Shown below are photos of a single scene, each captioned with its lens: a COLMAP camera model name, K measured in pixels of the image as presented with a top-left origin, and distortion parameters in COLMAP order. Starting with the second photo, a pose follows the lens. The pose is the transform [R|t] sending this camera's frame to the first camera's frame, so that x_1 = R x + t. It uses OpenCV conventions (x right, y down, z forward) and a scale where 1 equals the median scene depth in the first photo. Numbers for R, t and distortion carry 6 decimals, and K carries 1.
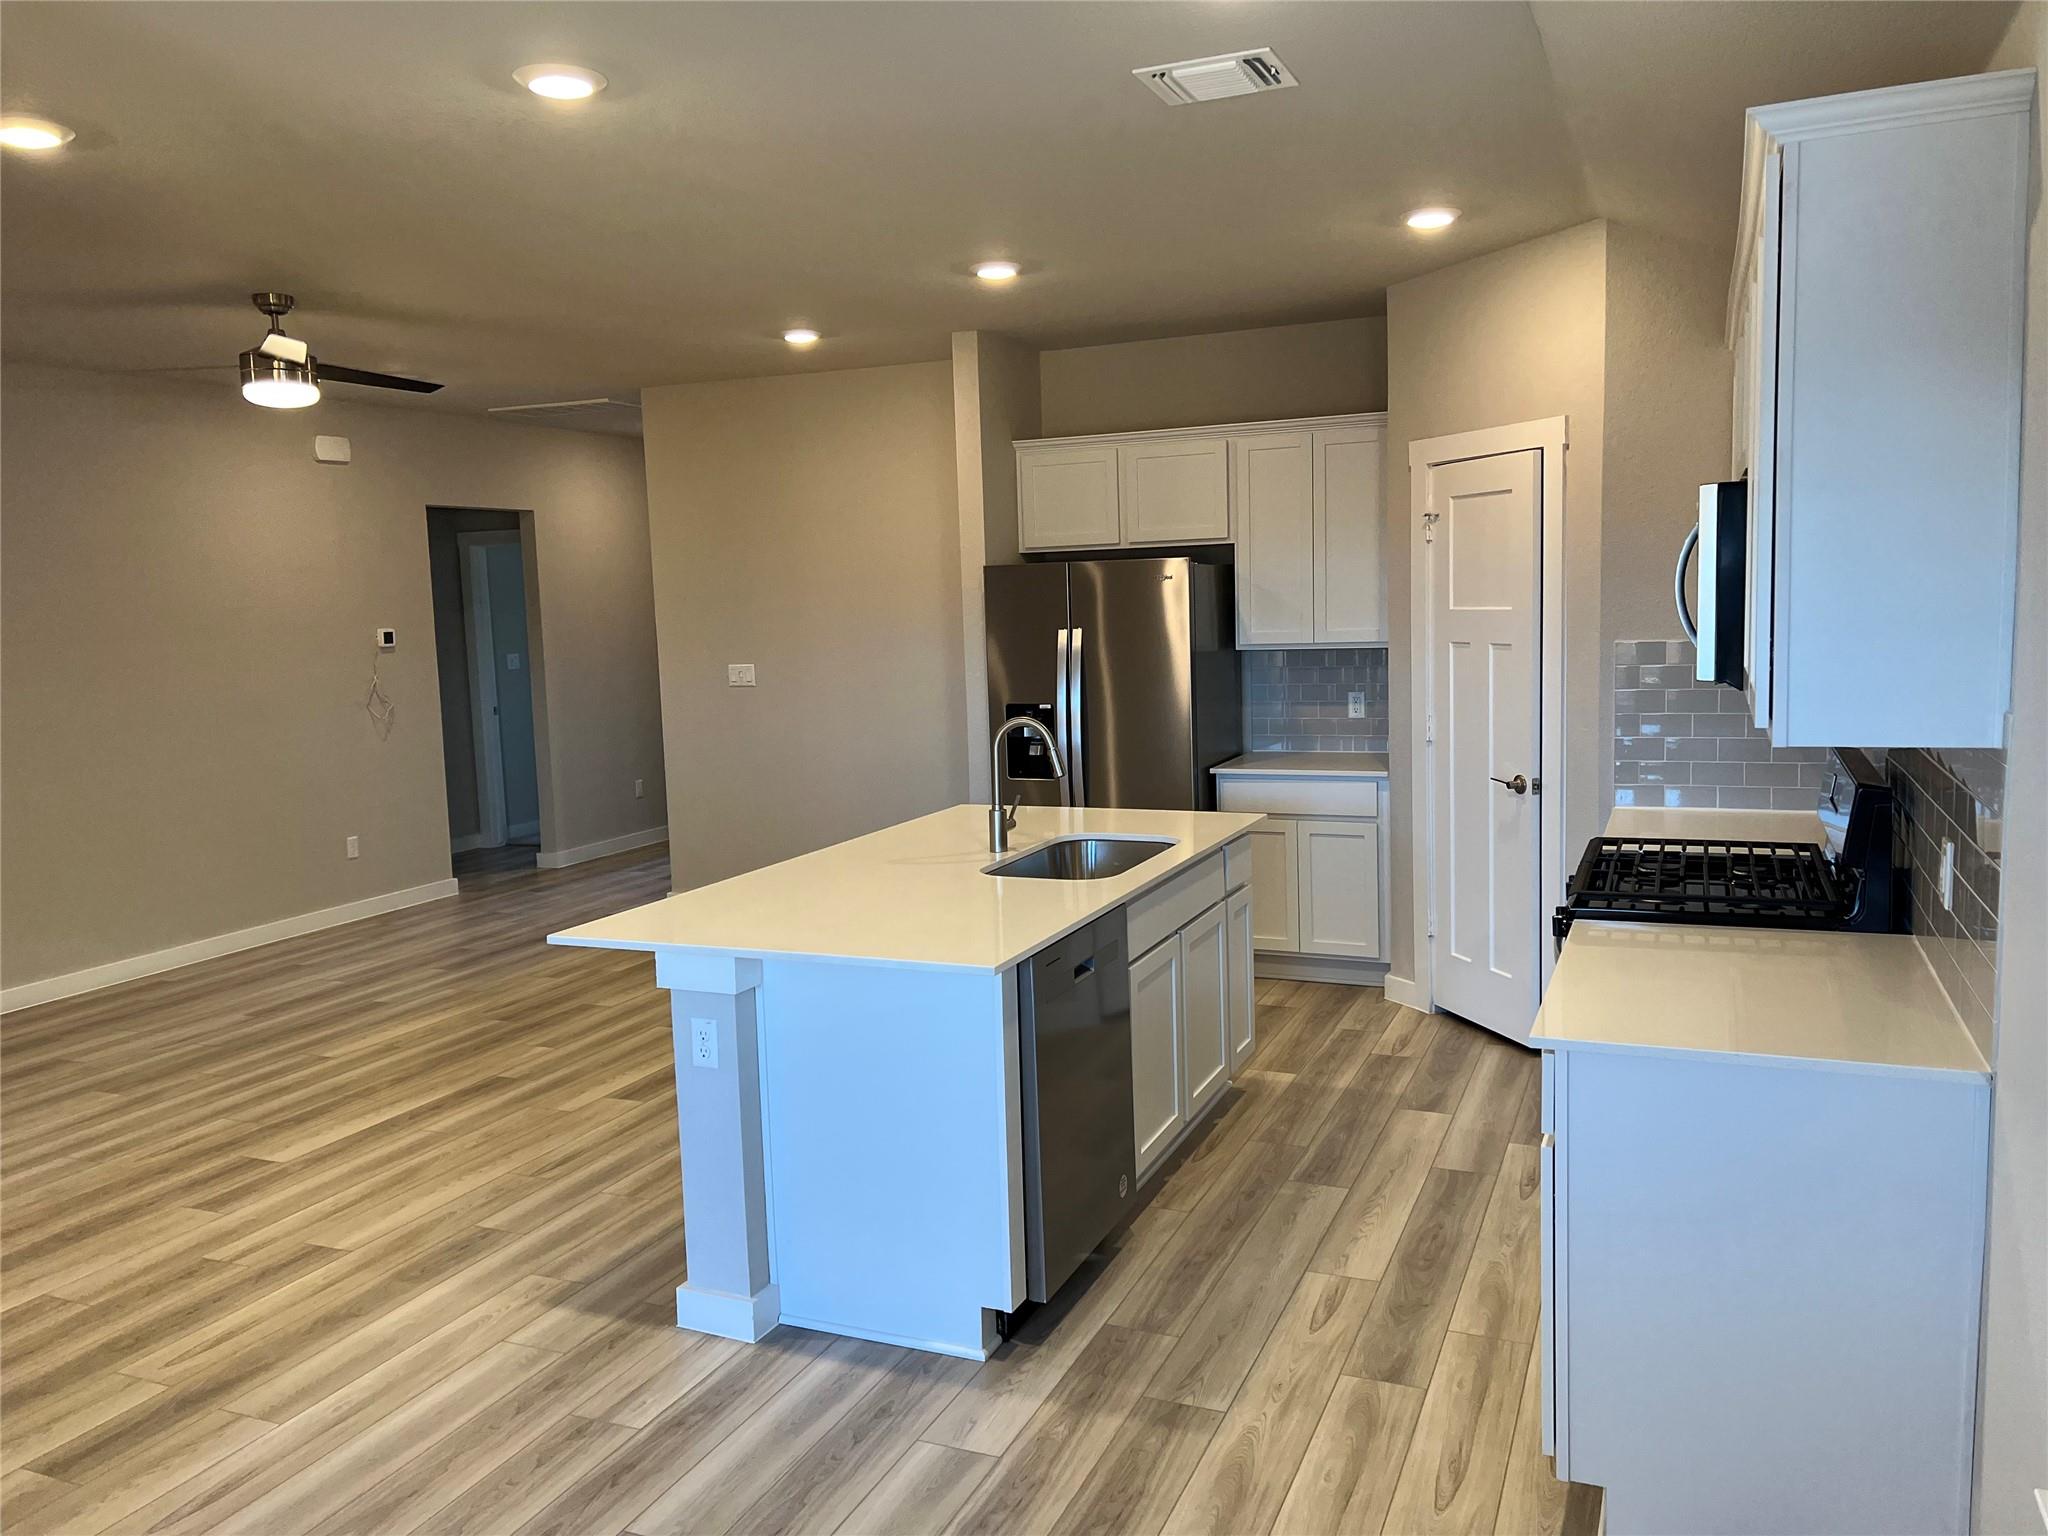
lens RADIAL K [[1532.8, 0, 1033.4], [0, 1532.8, 757.6], [0, 0, 1]] dist [0.055855, -0.062562]
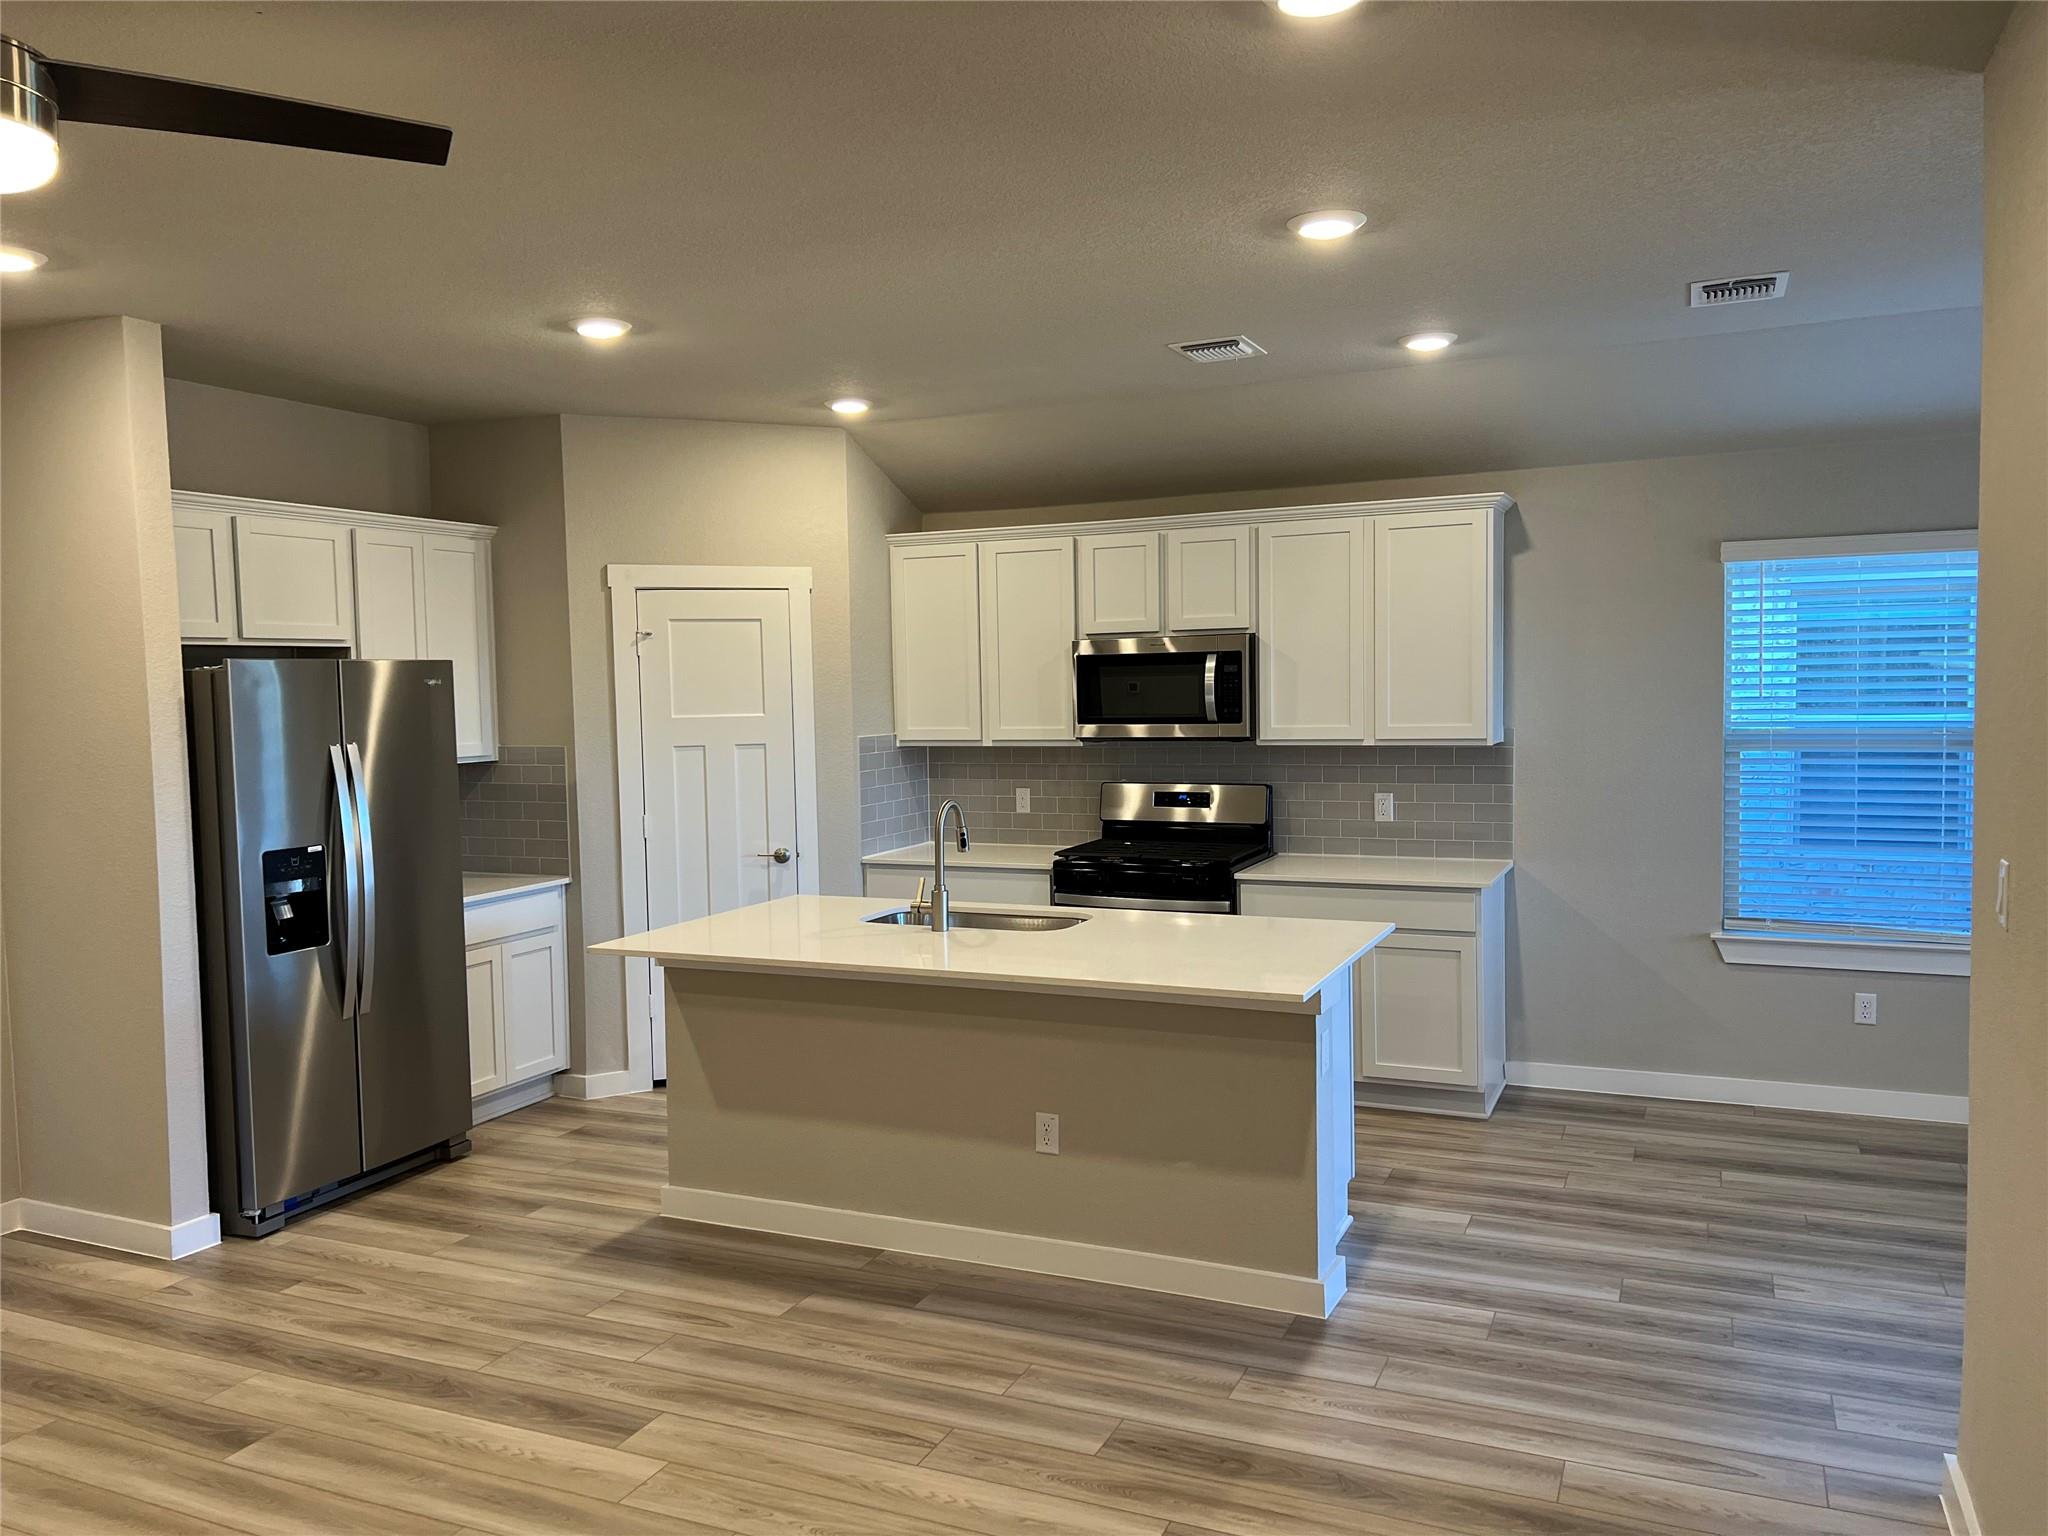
lens RADIAL K [[1532.8, 0, 1033.4], [0, 1532.8, 757.6], [0, 0, 1]] dist [0.055855, -0.062562]
pose [[0.007408, -0.011823, 0.999903, -1.080981], [0.125801, 0.991997, 0.010797, -0.058965], [-0.992028, 0.125709, 0.008837, 0.923734]]
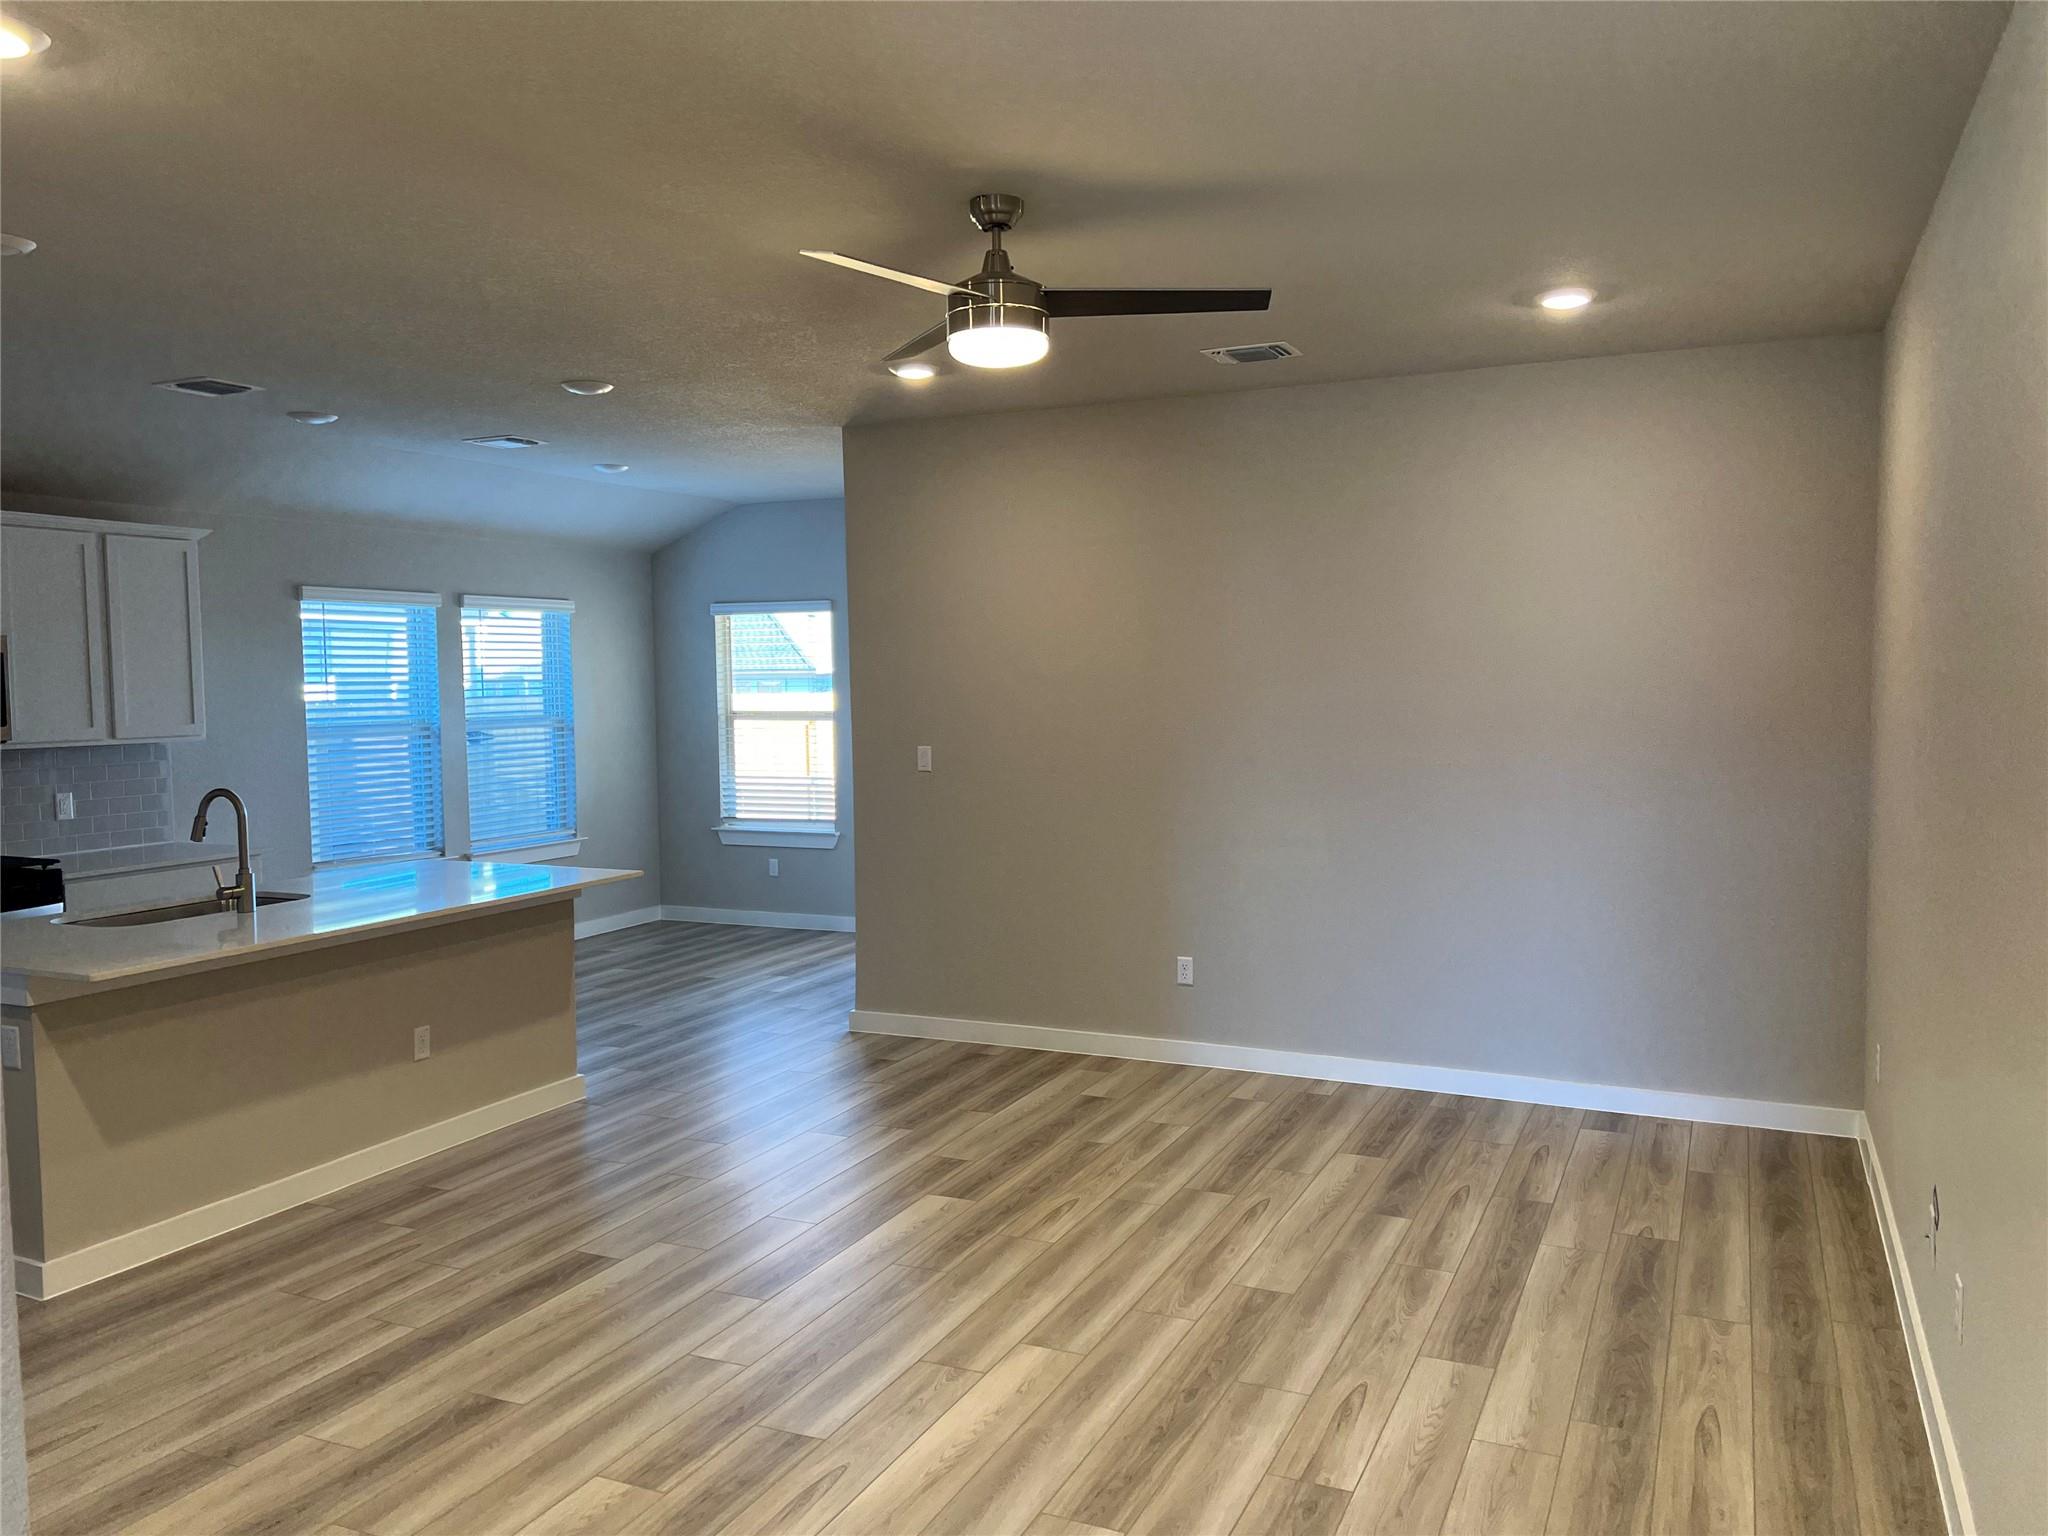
lens RADIAL K [[1532.8, 0, 1033.4], [0, 1532.8, 757.6], [0, 0, 1]] dist [0.055855, -0.062562]
pose [[-0.998852, 0.041613, 0.023722, -0.627774], [0.045021, 0.984699, 0.168347, -0.211976], [-0.016354, 0.169222, -0.985442, 2.091994]]
